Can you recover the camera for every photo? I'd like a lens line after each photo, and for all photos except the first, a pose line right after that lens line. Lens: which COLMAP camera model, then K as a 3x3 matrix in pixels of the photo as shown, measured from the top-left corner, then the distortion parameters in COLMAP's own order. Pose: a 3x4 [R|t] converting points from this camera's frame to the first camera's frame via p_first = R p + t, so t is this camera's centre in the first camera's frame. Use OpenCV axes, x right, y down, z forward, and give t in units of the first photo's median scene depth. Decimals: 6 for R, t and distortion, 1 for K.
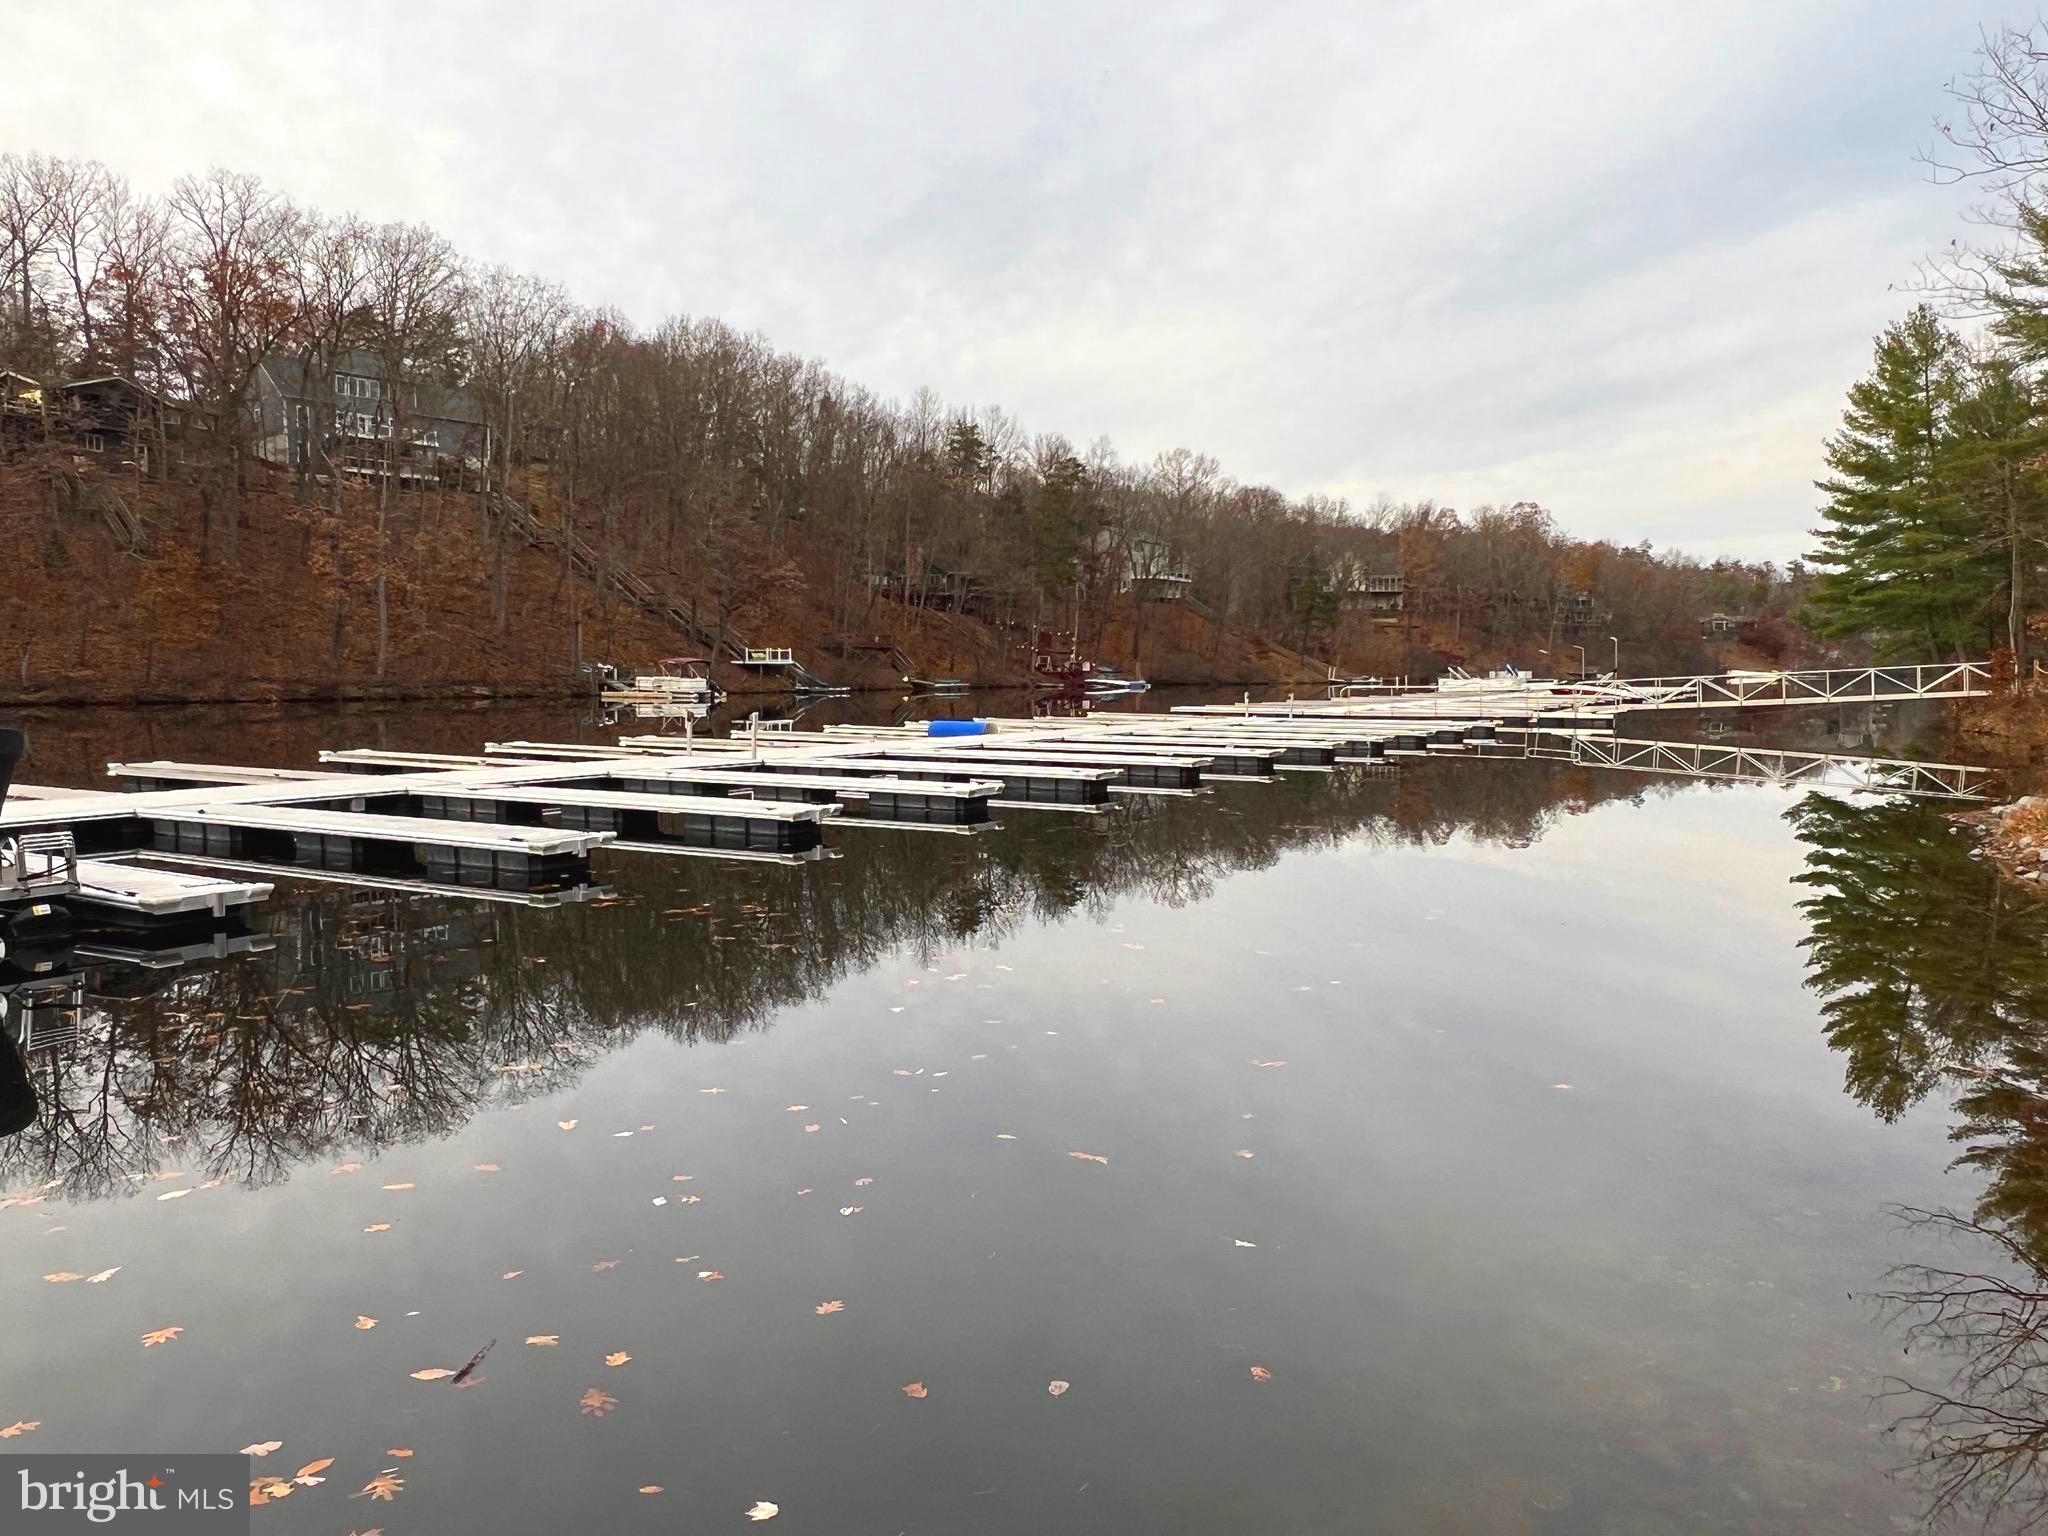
lens RADIAL K [[1489.1, 0, 1021.0], [0, 1489.1, 770.7], [0, 0, 1]] dist [-0.002157, -0.000586]
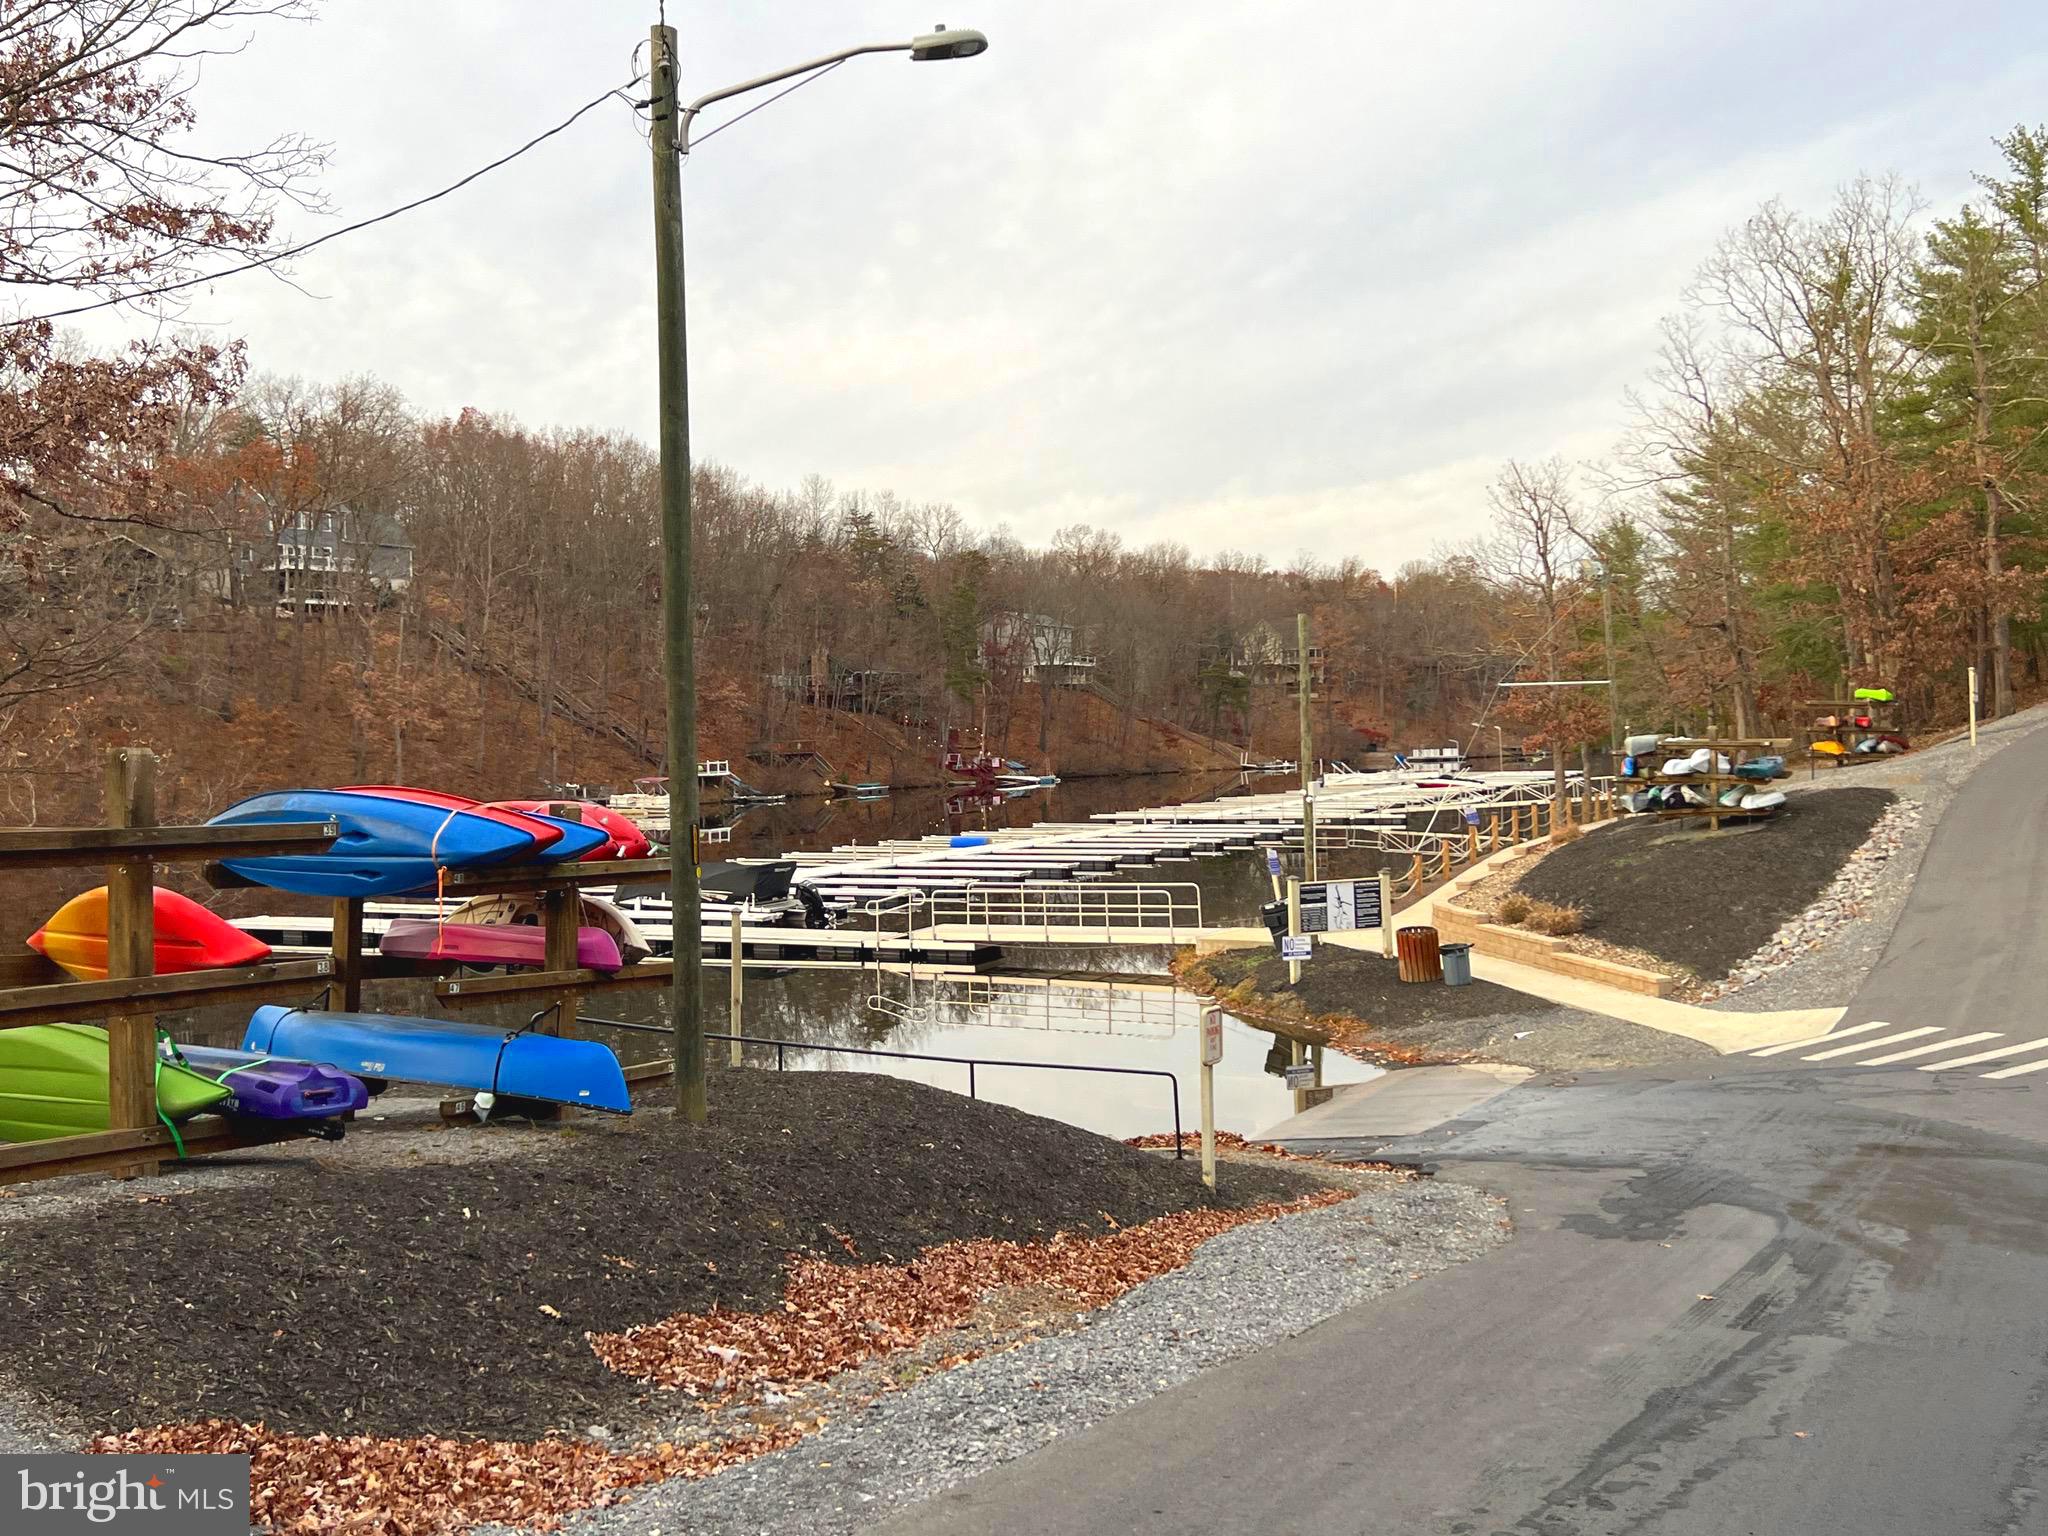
lens RADIAL K [[1969.1, 0, 1022.8], [0, 1969.1, 762.4], [0, 0, 1]] dist [0.150891, 0.000000]
pose [[0.996665, -0.026106, 0.077310, -0.038274], [0.030244, 0.998144, -0.052850, 0.000283], [-0.075787, 0.055012, 0.995605, -0.303148]]
